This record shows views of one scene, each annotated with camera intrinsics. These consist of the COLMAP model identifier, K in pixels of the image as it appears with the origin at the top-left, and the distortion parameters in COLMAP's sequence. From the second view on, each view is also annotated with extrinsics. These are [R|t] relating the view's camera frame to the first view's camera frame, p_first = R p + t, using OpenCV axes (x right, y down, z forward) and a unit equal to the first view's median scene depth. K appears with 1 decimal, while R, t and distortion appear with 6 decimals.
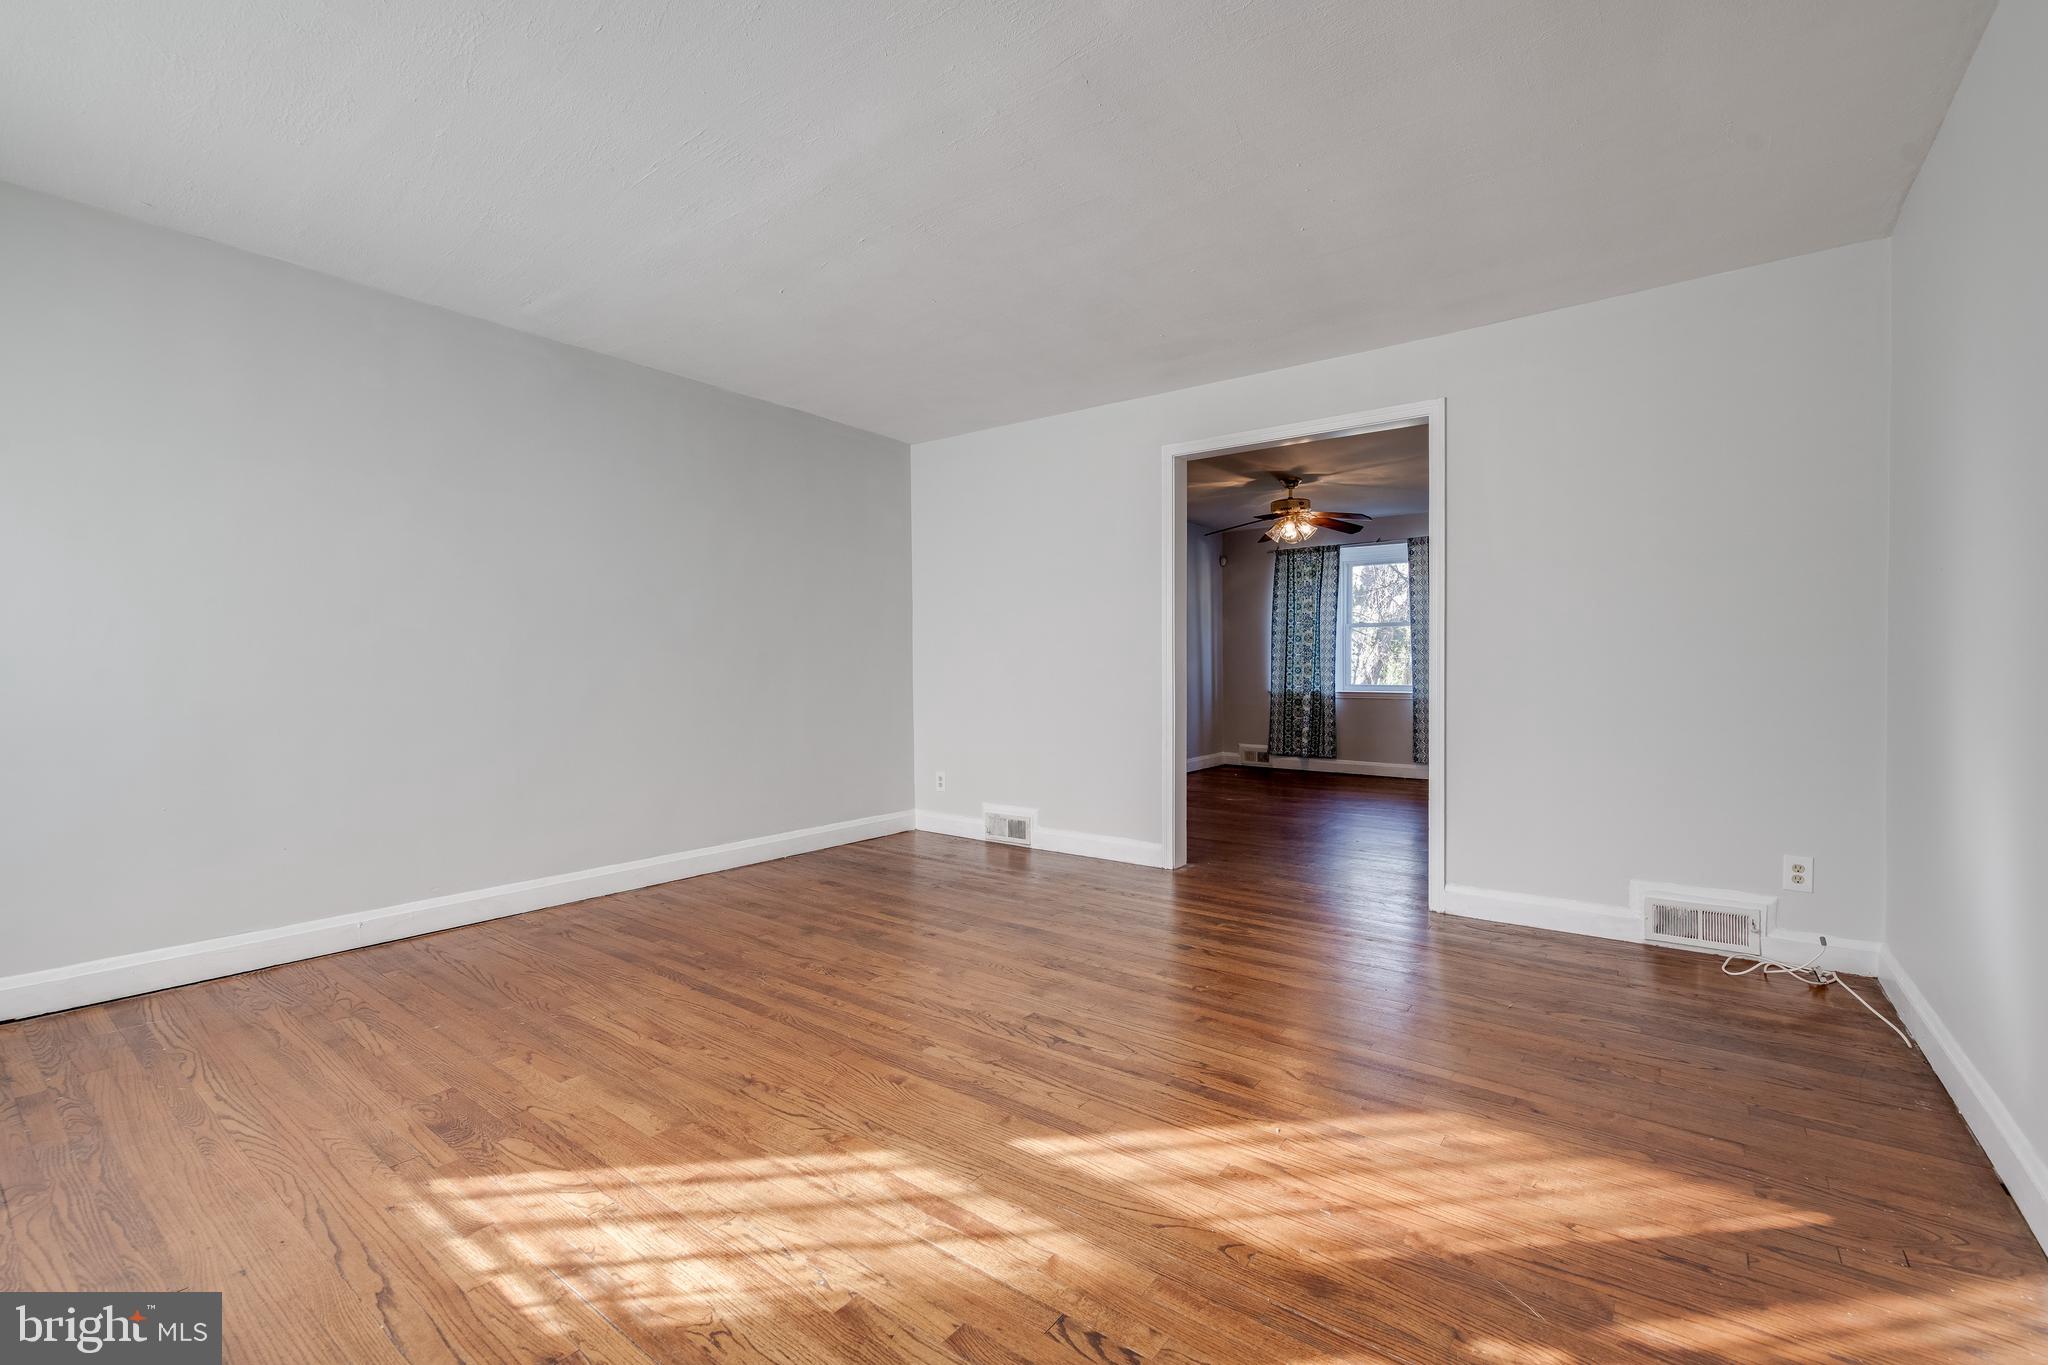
lens RADIAL K [[881.0, 0, 1036.4], [0, 881.0, 675.6], [0, 0, 1]] dist [0.013468, -0.000613]
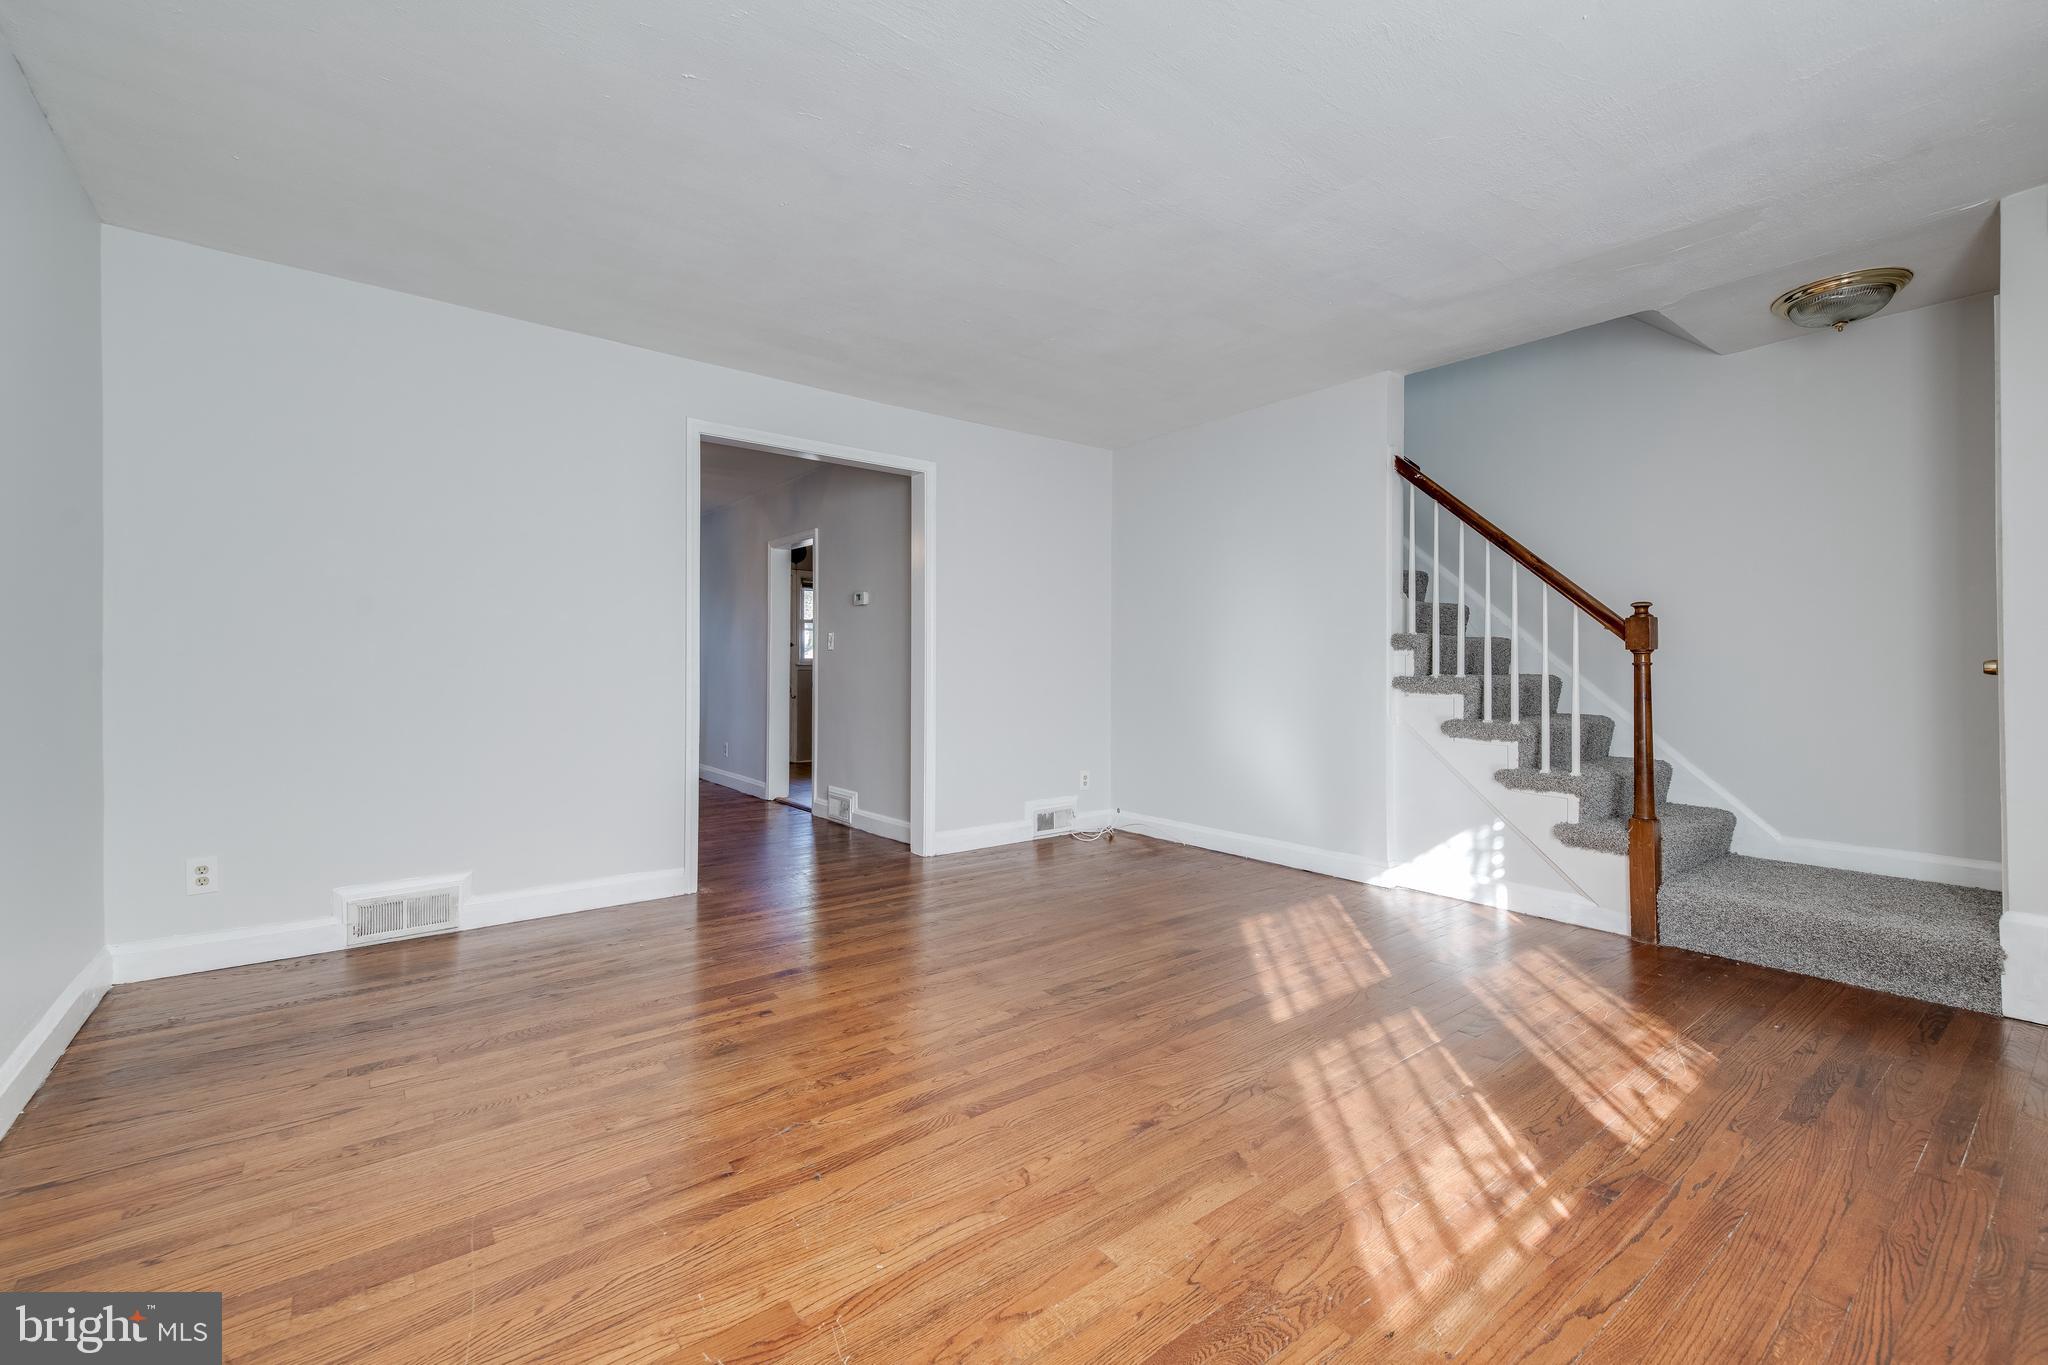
lens RADIAL K [[856.3, 0, 1024.0], [0, 856.3, 682.5], [0, 0, 1]] dist [0.023131, -0.000157]
pose [[0.260829, -0.013142, 0.965296, -1.434481], [0.008231, 0.999901, 0.011389, -0.003669], [-0.965350, 0.004975, 0.260911, 1.069021]]
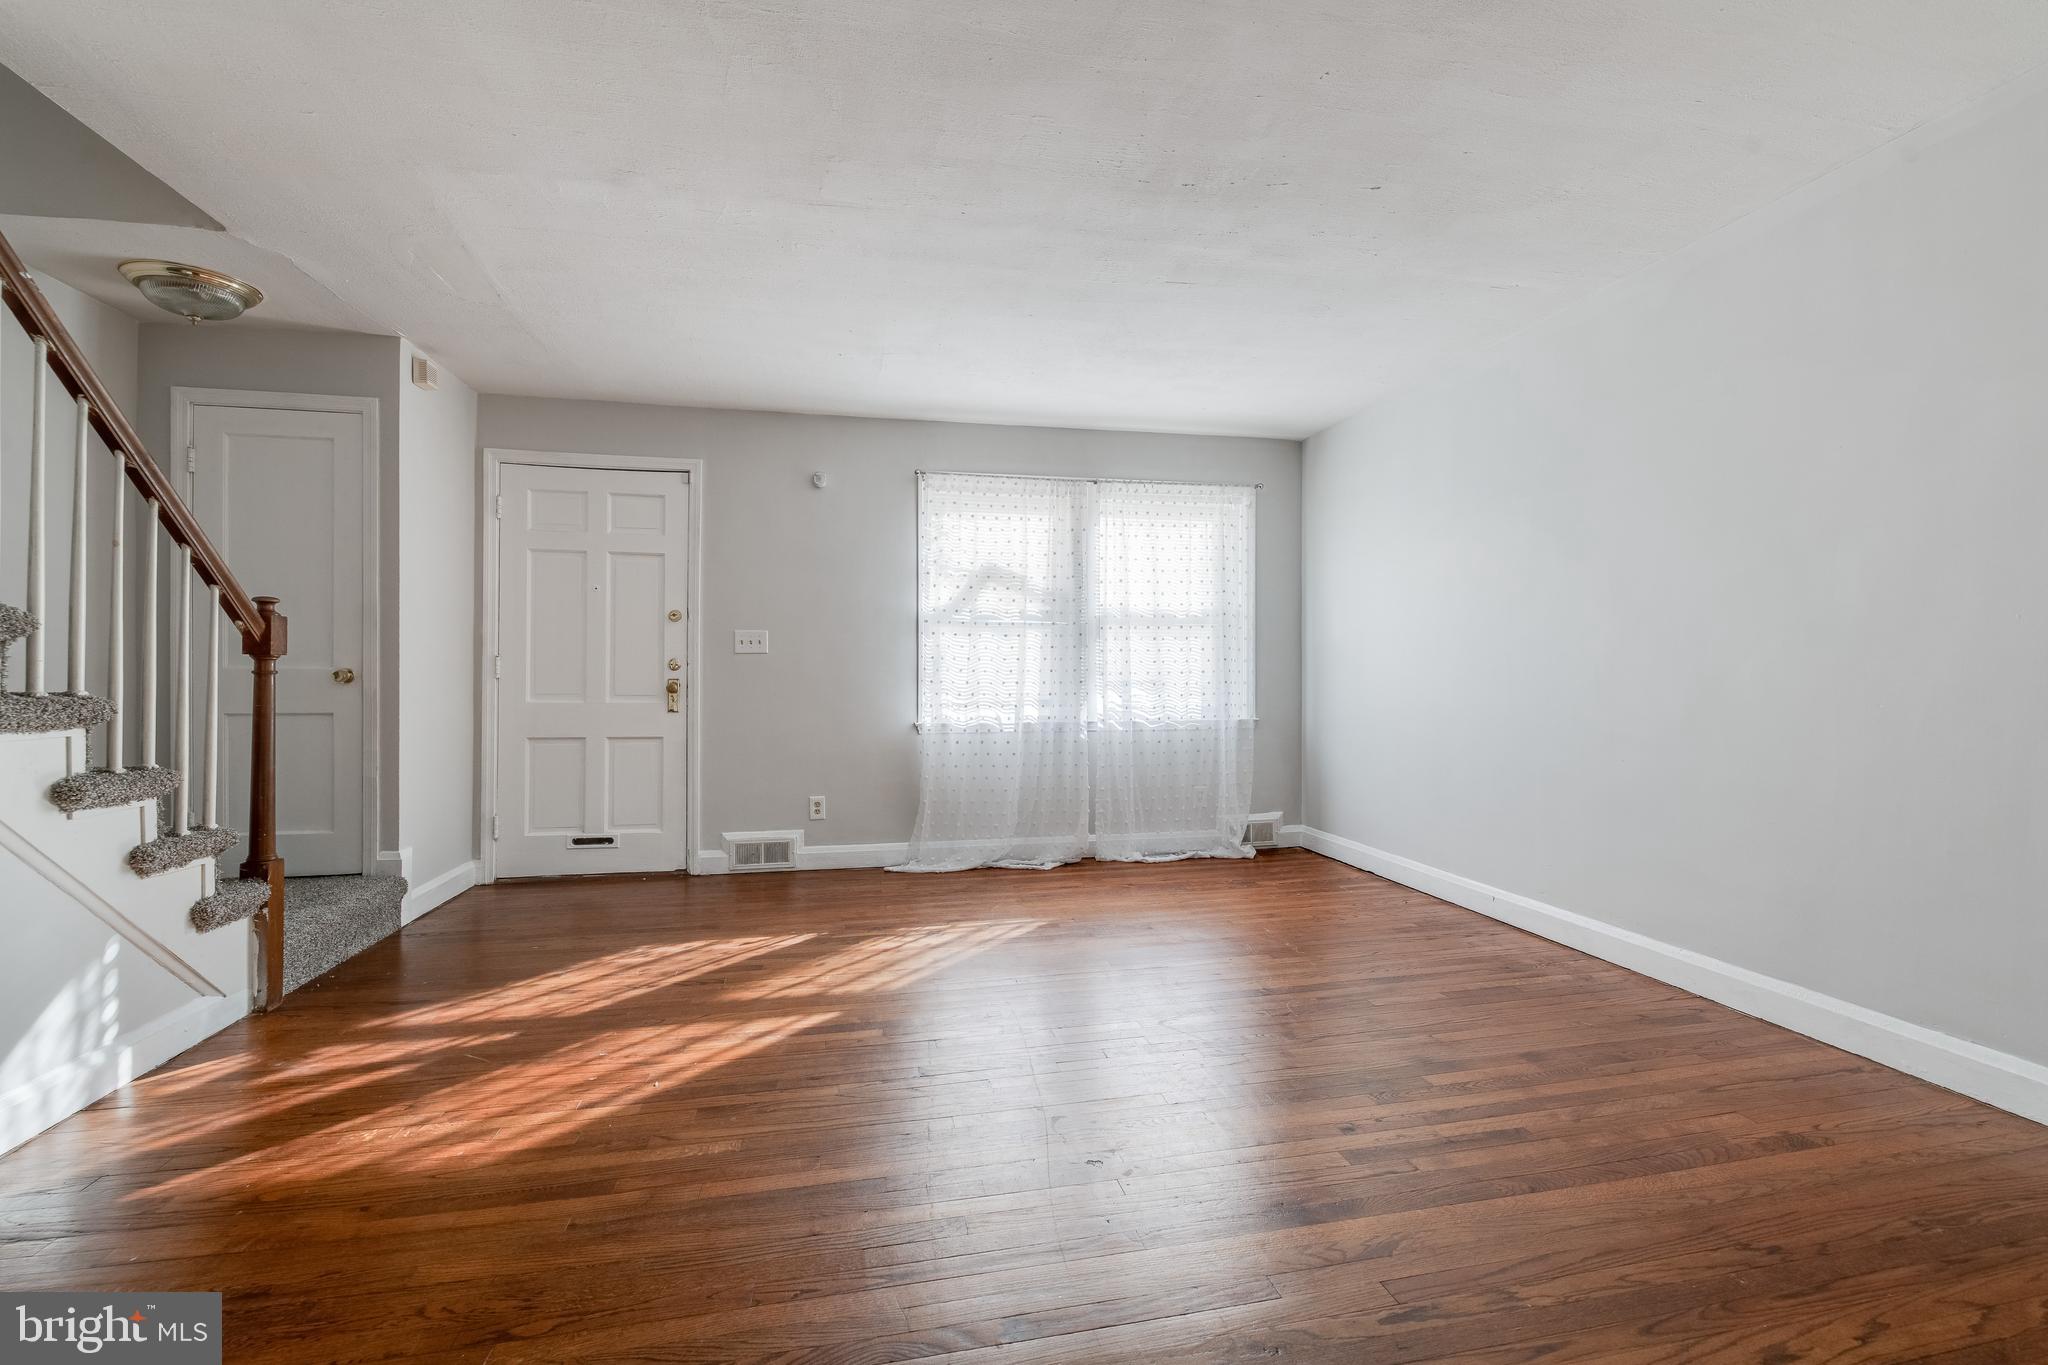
lens RADIAL K [[859.8, 0, 1023.8], [0, 859.8, 669.8], [0, 0, 1]] dist [0.000982, -0.000169]
pose [[-0.658191, -0.001915, -0.752848, 0.851968], [-0.009048, 0.999945, 0.005367, -0.033895], [0.752796, 0.010345, -0.658172, 2.217998]]
